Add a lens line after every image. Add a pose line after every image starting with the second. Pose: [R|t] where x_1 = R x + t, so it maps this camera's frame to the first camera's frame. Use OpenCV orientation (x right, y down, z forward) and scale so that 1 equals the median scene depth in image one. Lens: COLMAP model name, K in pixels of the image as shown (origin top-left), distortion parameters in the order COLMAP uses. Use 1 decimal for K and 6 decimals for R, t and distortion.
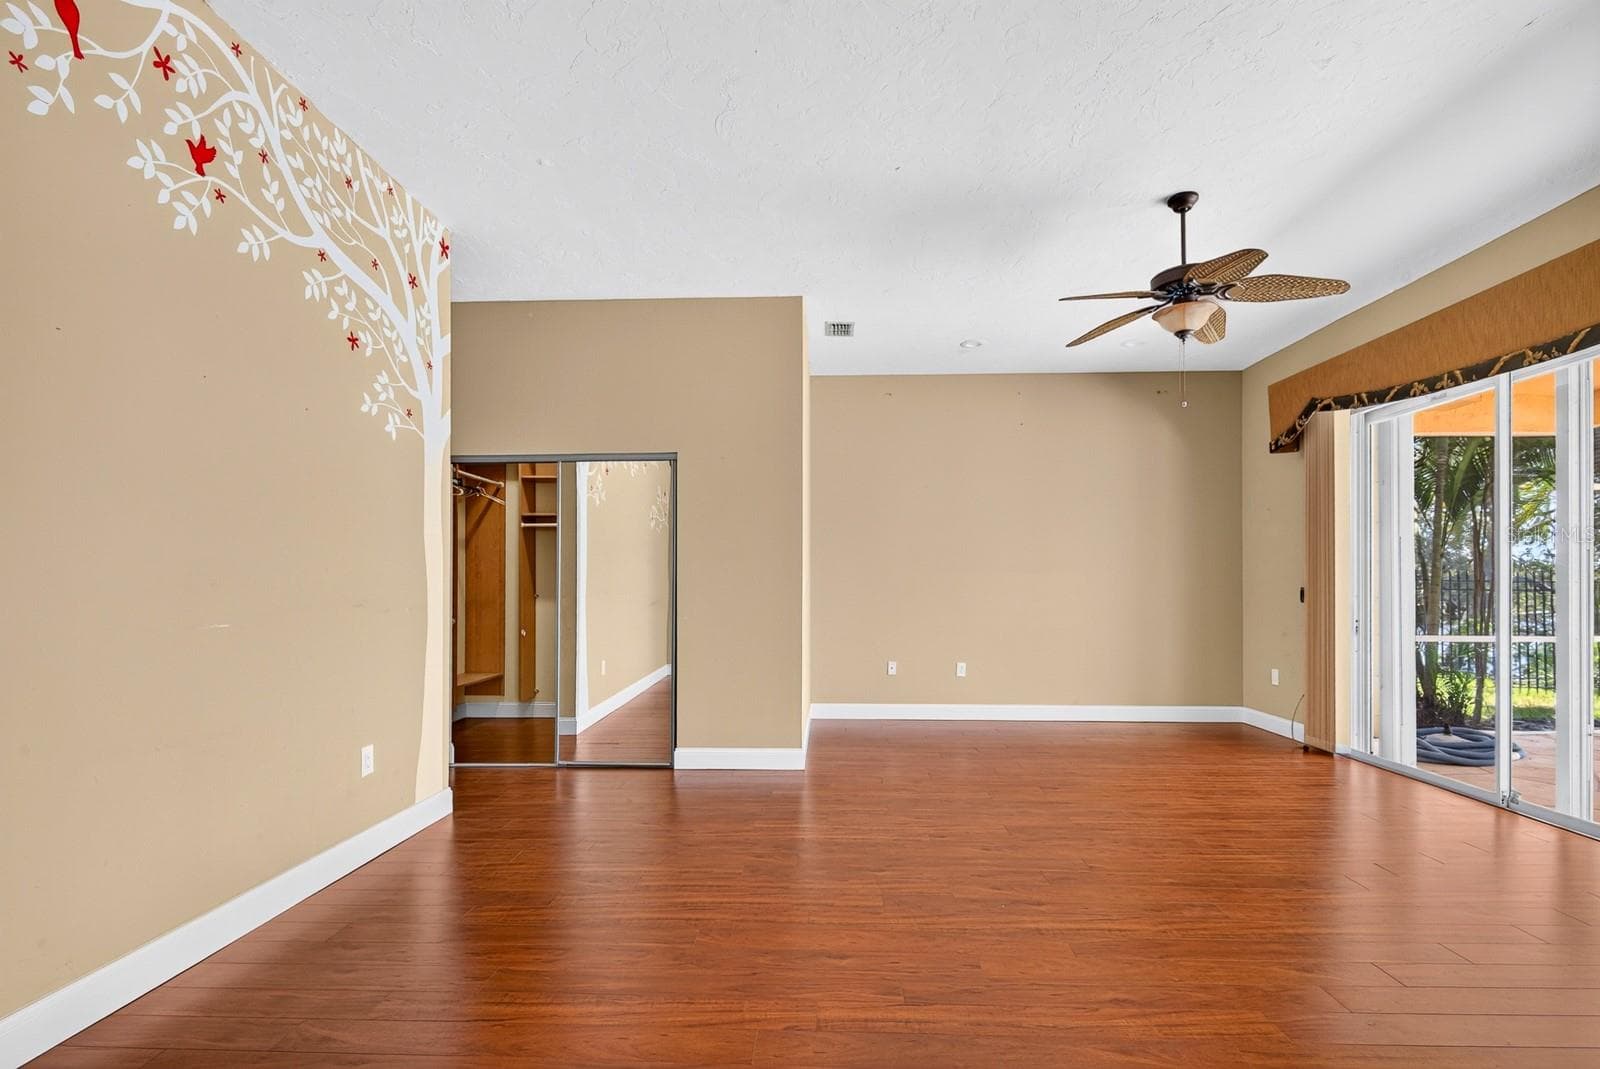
lens RADIAL K [[747.0, 0, 802.0], [0, 747.0, 581.0], [0, 0, 1]] dist [-0.001603, -0.001011]
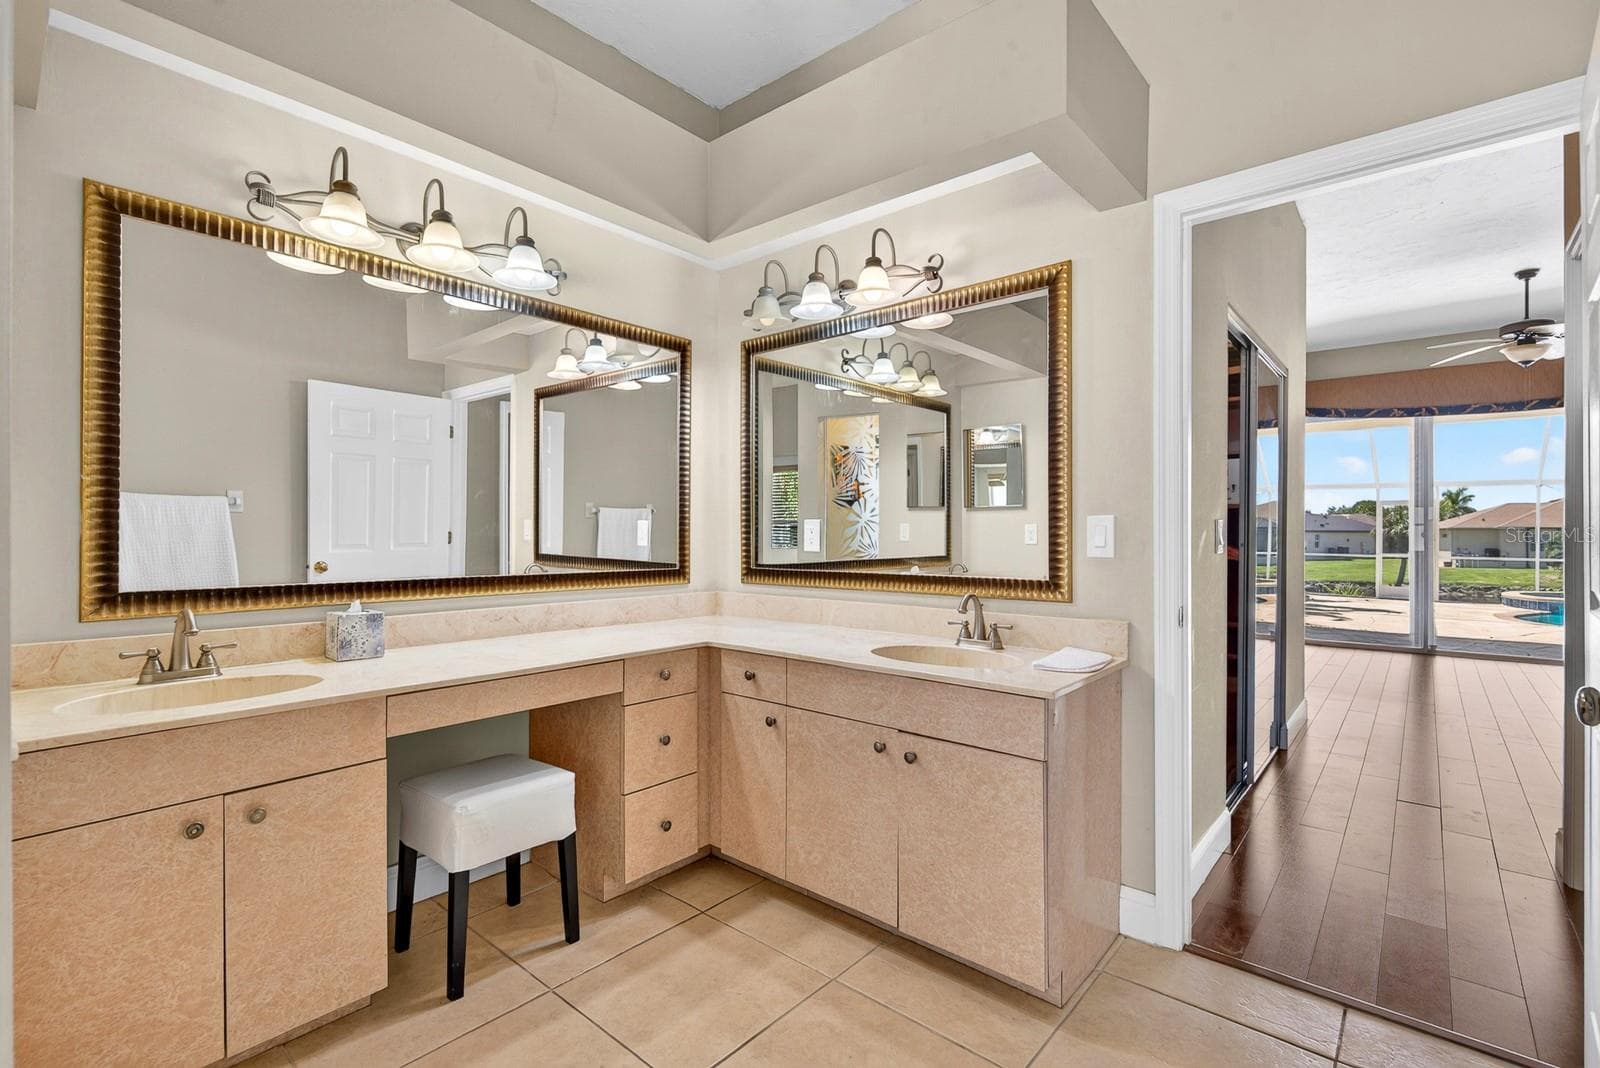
lens RADIAL K [[735.7, 0, 806.3], [0, 735.7, 524.2], [0, 0, 1]] dist [0.001527, -0.001243]
pose [[0.619510, 0.009159, 0.784936, -1.230297], [-0.007670, 0.999955, -0.005614, 0.008248], [-0.784952, -0.002543, 0.619552, 0.982696]]
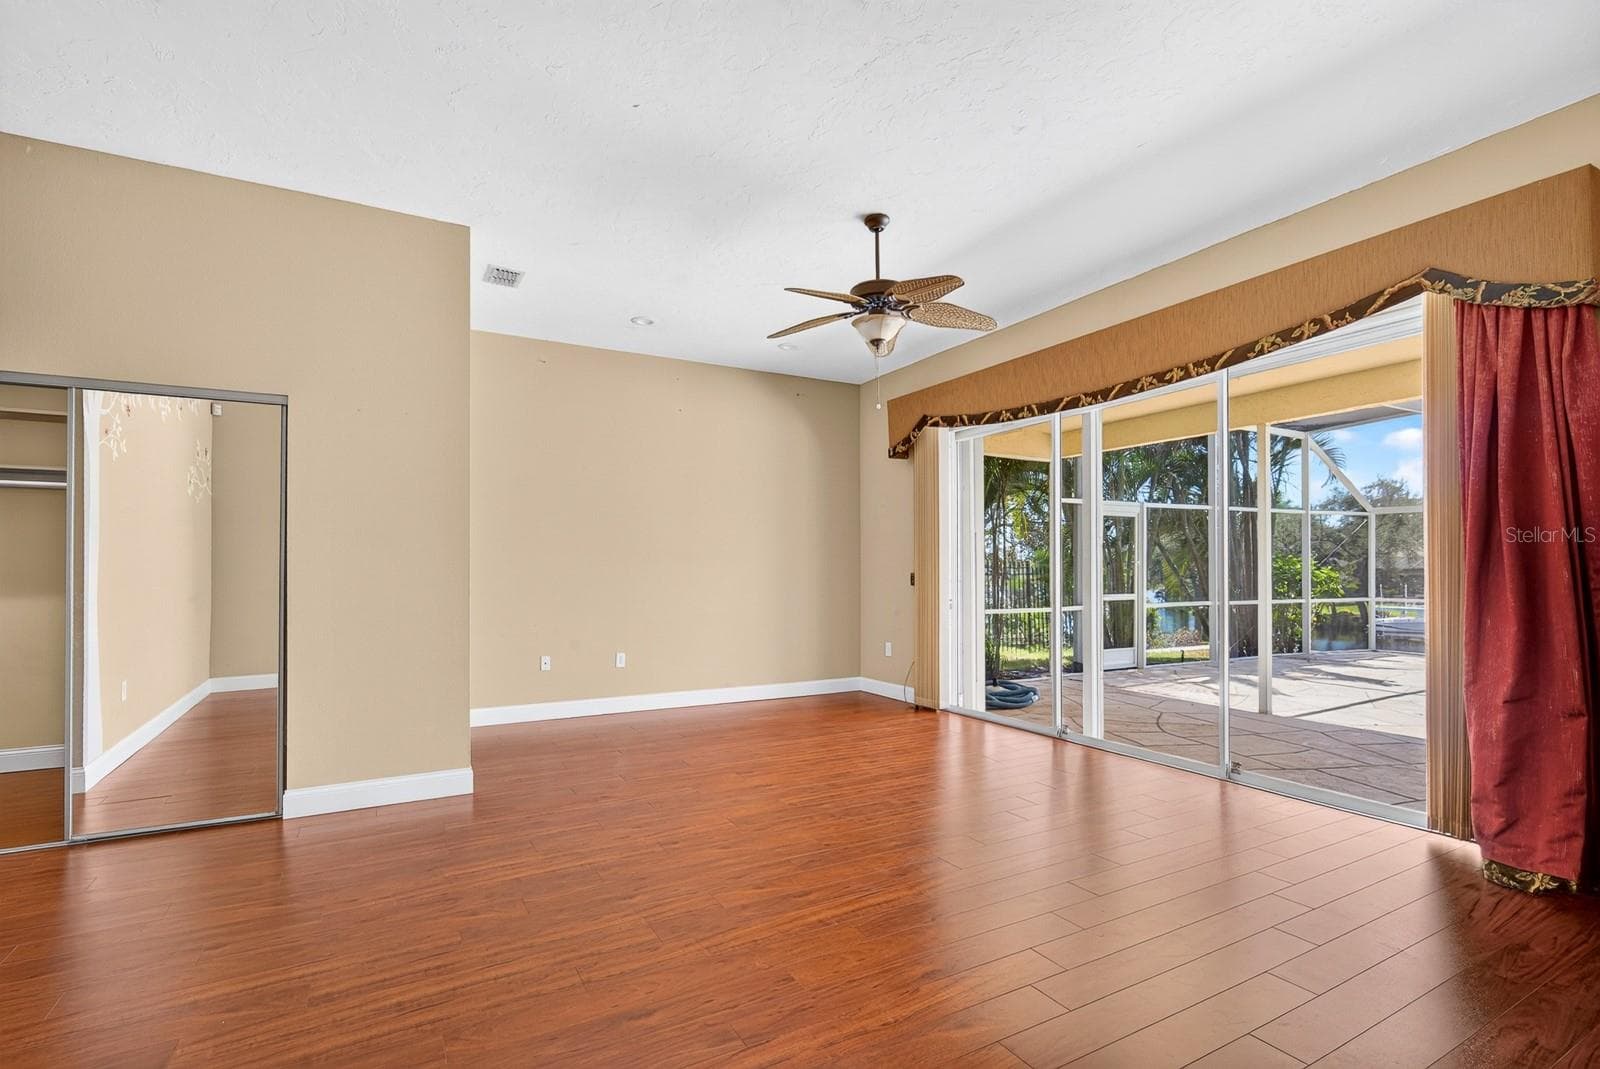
lens RADIAL K [[740.6, 0, 801.6], [0, 740.6, 564.0], [0, 0, 1]] dist [0.000427, -0.000786]
pose [[0.851473, 0.002917, 0.524391, -0.126199], [-0.000049, 0.999985, -0.005483, 0.001295], [-0.524399, 0.004643, 0.851460, 0.105453]]
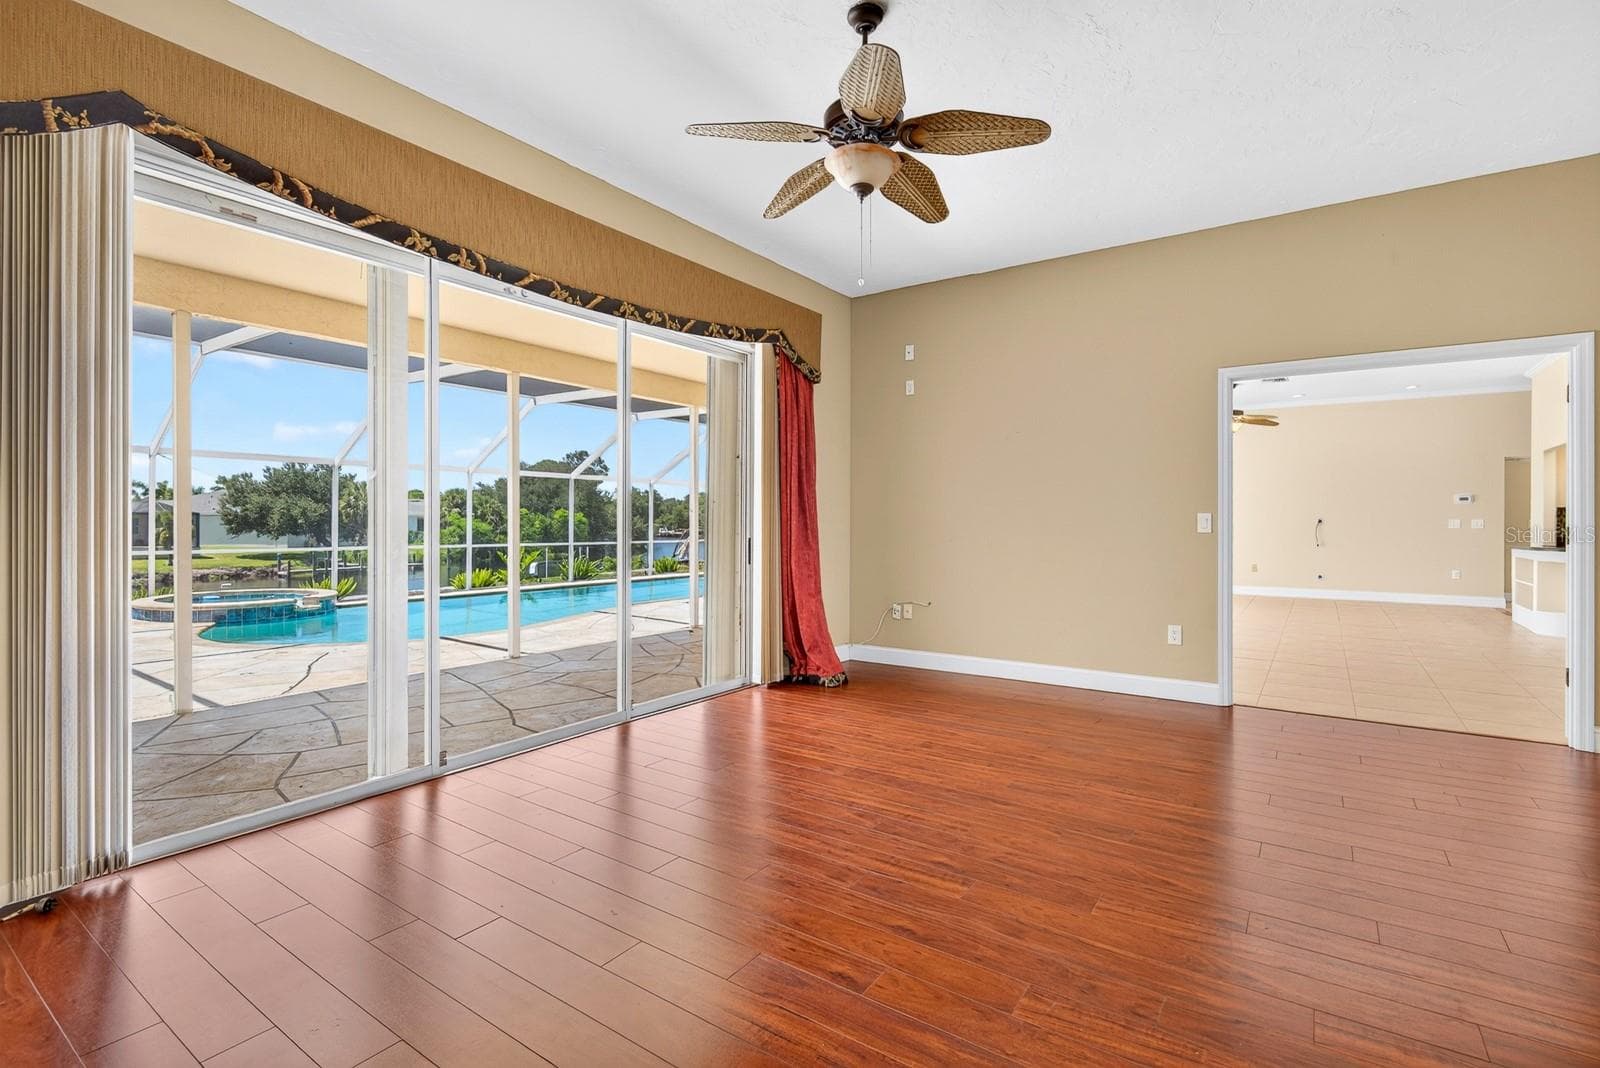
lens RADIAL K [[735.7, 0, 806.3], [0, 735.7, 524.2], [0, 0, 1]] dist [0.001527, -0.001243]
pose [[-0.842880, -0.007181, 0.538054, 0.121322], [-0.007713, 0.999969, 0.001264, 0.010726], [-0.538047, -0.003085, -0.842909, 1.350835]]
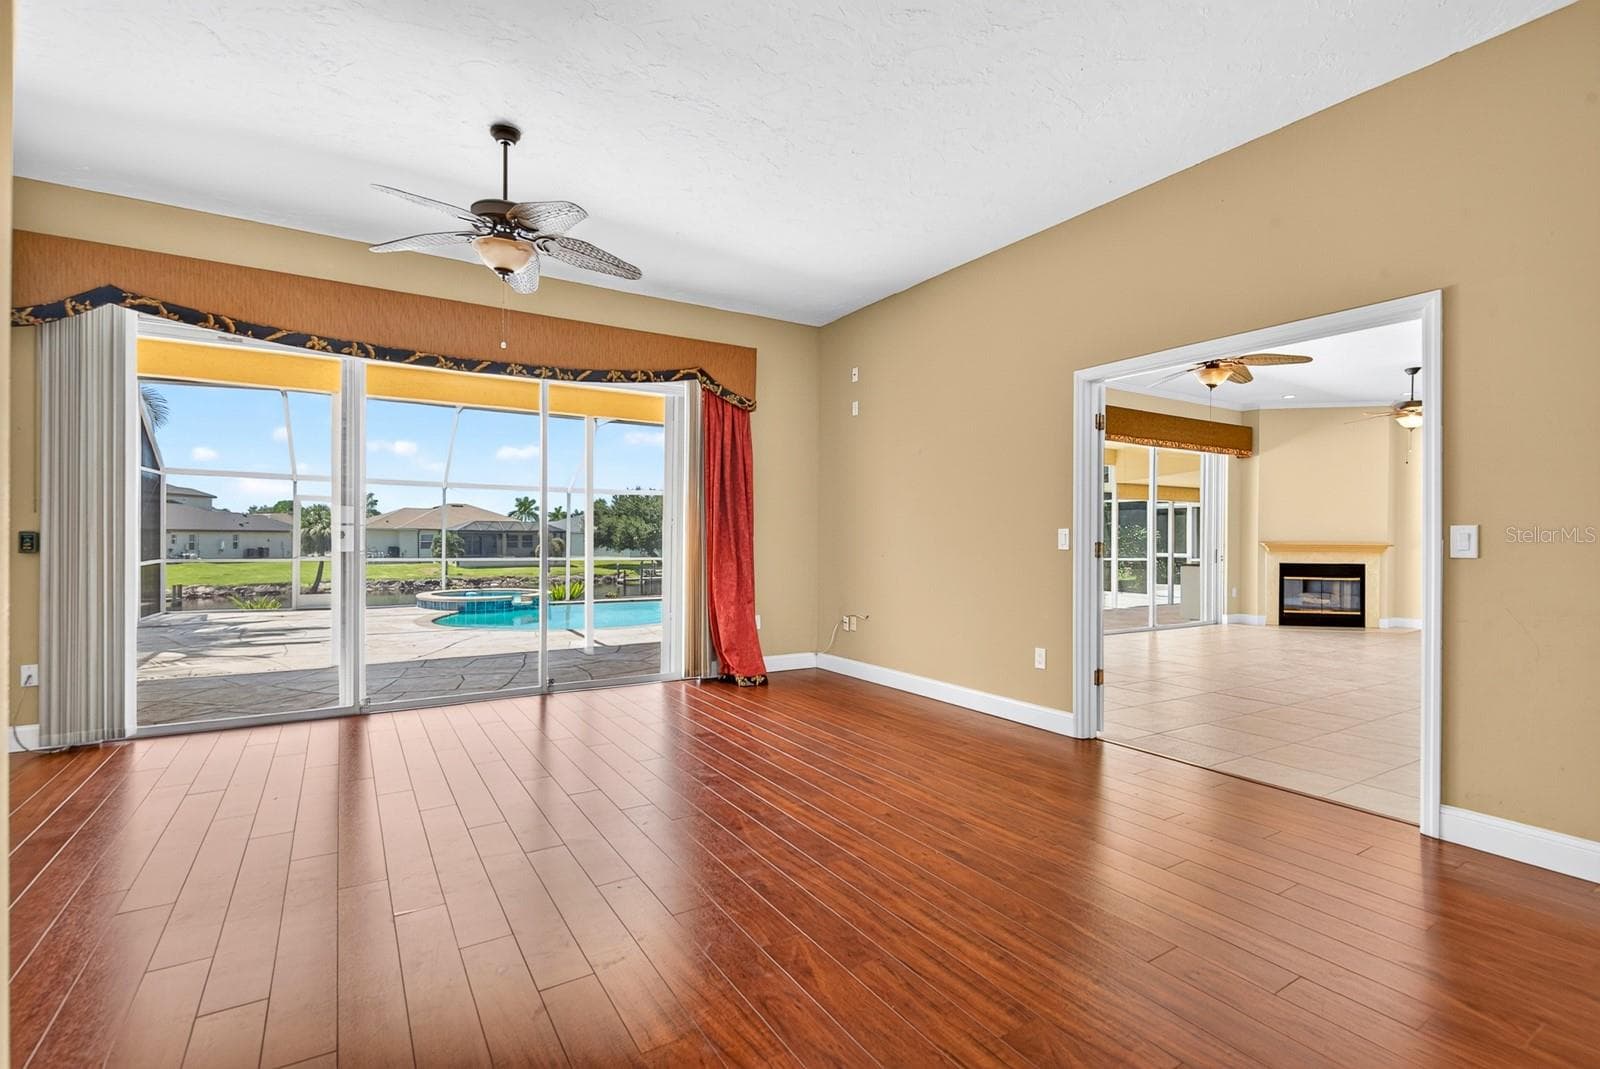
lens RADIAL K [[725.8, 0, 803.4], [0, 725.8, 539.0], [0, 0, 1]] dist [-0.001070, 0.000266]
pose [[-0.564952, -0.007017, 0.825094, -0.396733], [-0.011334, 0.999935, 0.000743, 0.009556], [-0.825046, -0.008932, -0.564995, 0.976471]]
